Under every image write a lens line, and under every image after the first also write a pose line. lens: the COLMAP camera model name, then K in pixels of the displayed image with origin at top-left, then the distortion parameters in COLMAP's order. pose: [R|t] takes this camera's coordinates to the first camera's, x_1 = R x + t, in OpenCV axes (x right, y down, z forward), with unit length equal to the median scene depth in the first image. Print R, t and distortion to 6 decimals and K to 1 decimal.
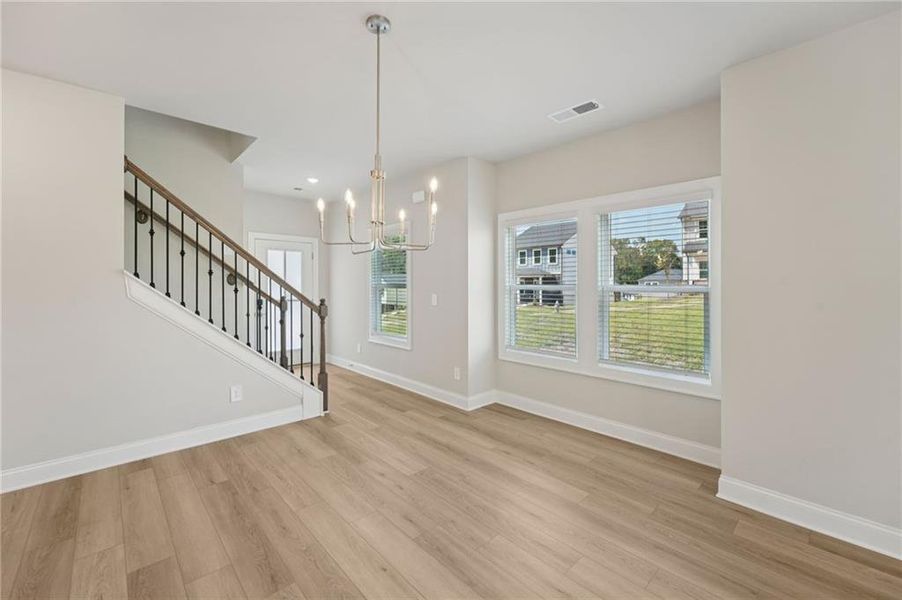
lens RADIAL K [[370.2, 0, 451.8], [0, 370.2, 286.8], [0, 0, 1]] dist [0.002183, -0.001535]
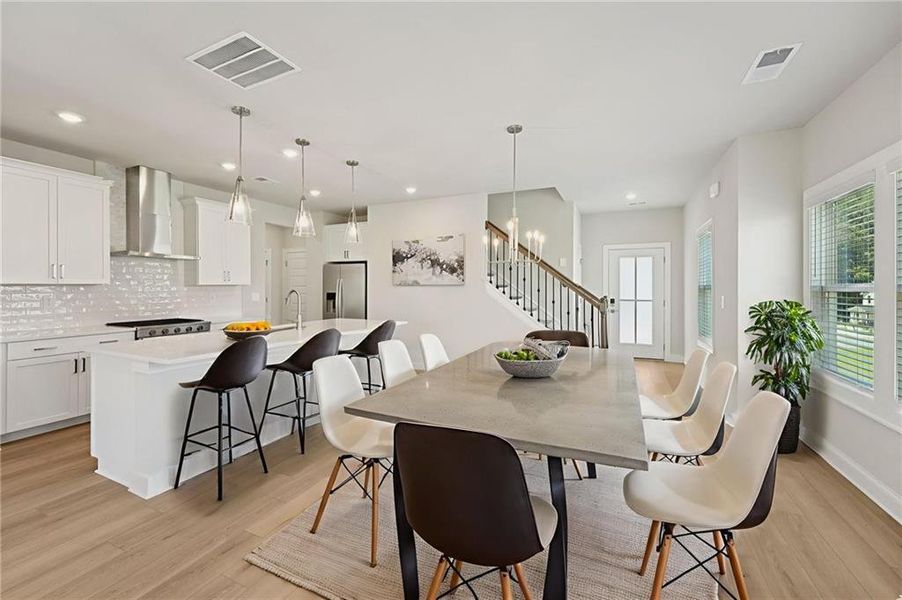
lens RADIAL K [[370.2, 0, 441.8], [0, 370.2, 286.5], [0, 0, 1]] dist [0.002183, -0.001535]
pose [[0.363471, -0.007333, -0.931577, 0.733999], [0.000079, 0.999969, -0.007840, 0.007284], [0.931606, 0.002776, 0.363460, 0.059567]]
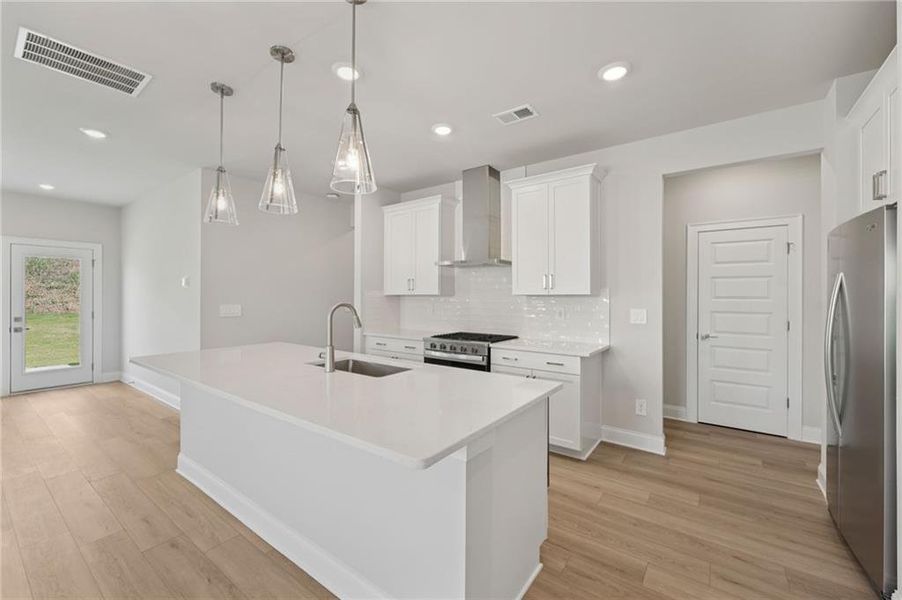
lens RADIAL K [[370.2, 0, 450.5], [0, 370.2, 294.7], [0, 0, 1]] dist [0.002183, -0.001535]
pose [[-0.982928, -0.009390, -0.183749, -0.598930], [-0.009014, 0.999955, -0.002879, -0.006770], [0.183768, -0.001173, -0.982969, 0.764044]]
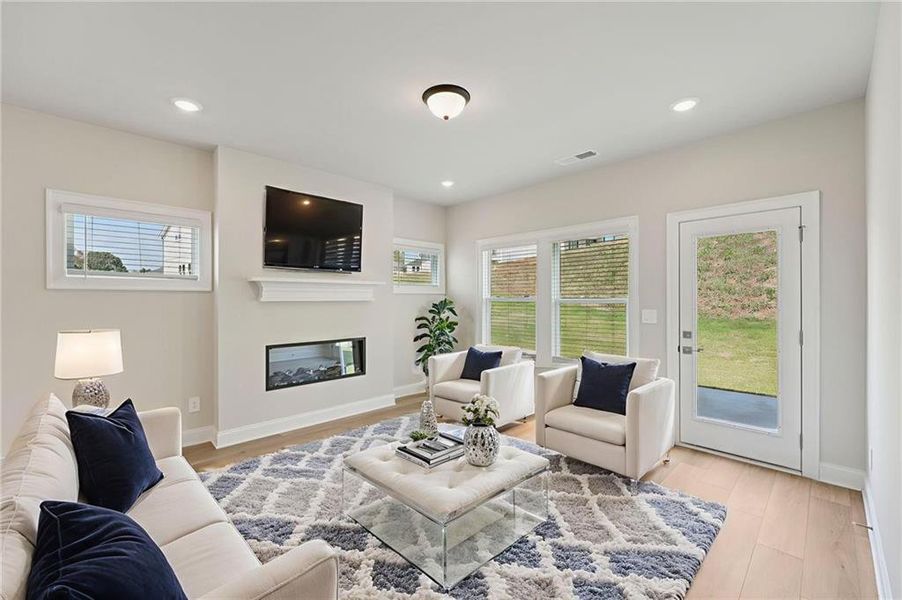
lens RADIAL K [[370.2, 0, 455.1], [0, 370.2, 298.1], [0, 0, 1]] dist [0.002183, -0.001535]
pose [[-0.004513, 0.002308, 0.999987, -0.143515], [0.004095, 0.999989, -0.002289, 0.007077], [-0.999981, 0.004085, -0.004522, -0.401803]]
